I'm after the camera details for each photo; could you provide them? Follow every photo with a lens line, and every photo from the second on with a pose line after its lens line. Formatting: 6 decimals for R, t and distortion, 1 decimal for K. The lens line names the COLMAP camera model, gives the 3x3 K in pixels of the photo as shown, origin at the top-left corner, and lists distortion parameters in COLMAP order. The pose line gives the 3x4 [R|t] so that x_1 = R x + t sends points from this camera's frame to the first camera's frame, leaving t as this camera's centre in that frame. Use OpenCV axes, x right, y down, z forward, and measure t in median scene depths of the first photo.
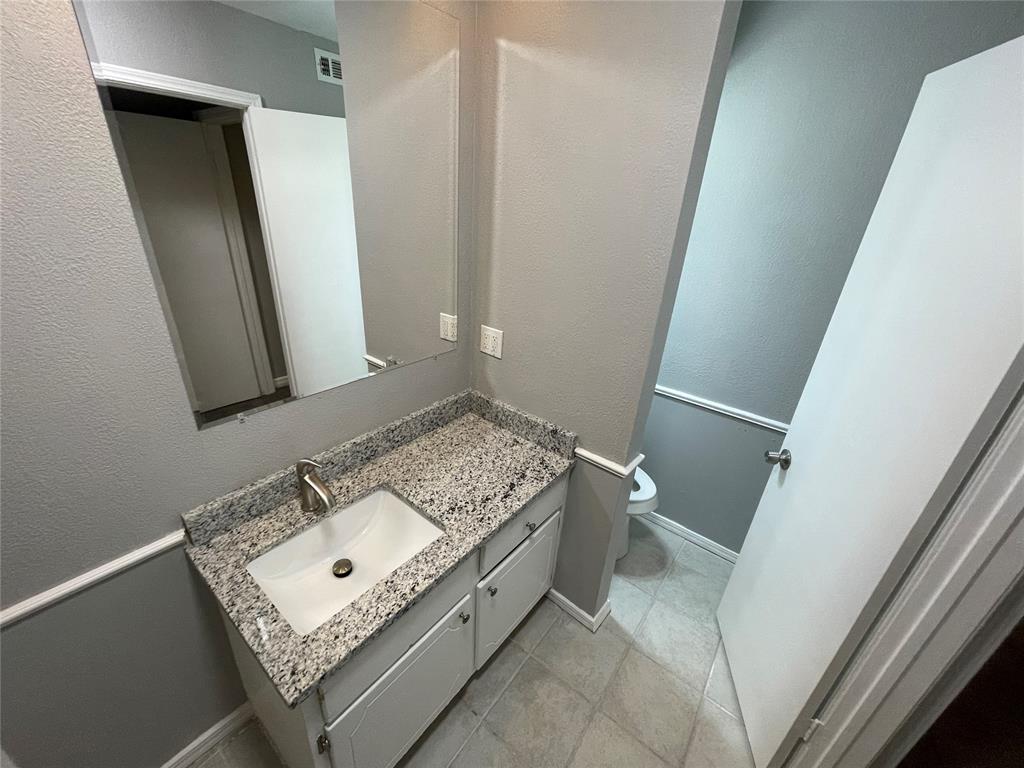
lens RADIAL K [[412.3, 0, 507.8], [0, 412.3, 385.8], [0, 0, 1]] dist [0.000085, 0.000096]
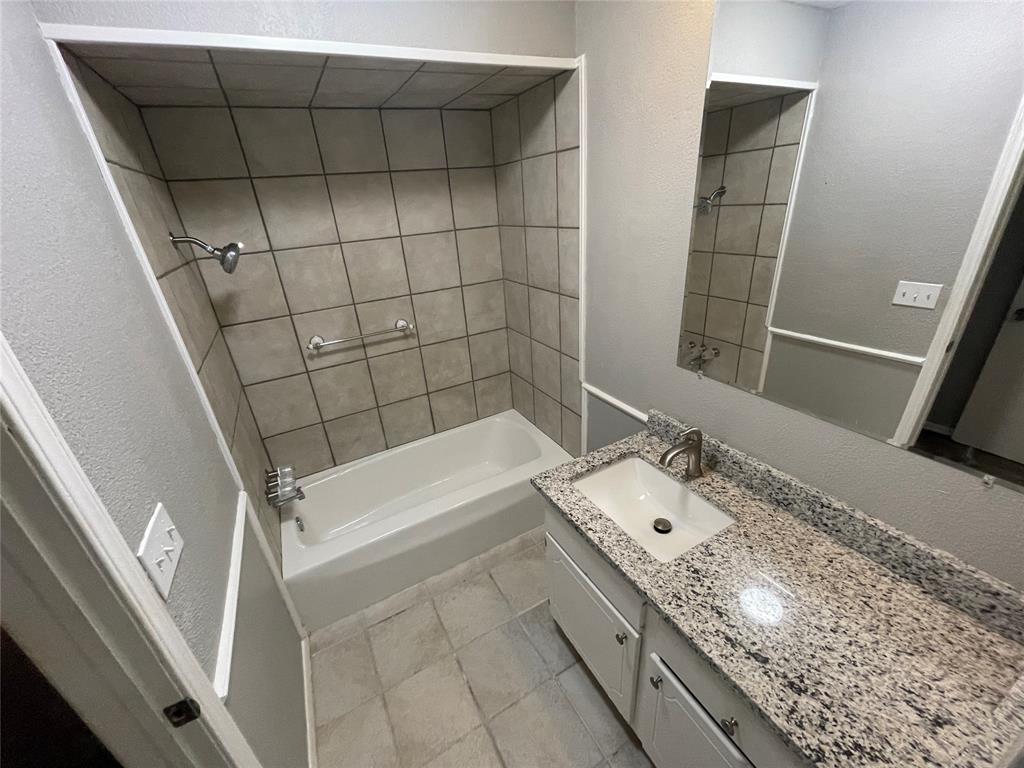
lens RADIAL K [[412.3, 0, 507.8], [0, 412.3, 385.8], [0, 0, 1]] dist [0.000085, 0.000096]
pose [[-0.400221, 0.353618, -0.845445, 0.528238], [-0.334985, 0.802258, 0.494132, -0.253725], [0.852999, 0.480974, -0.202624, 0.610360]]
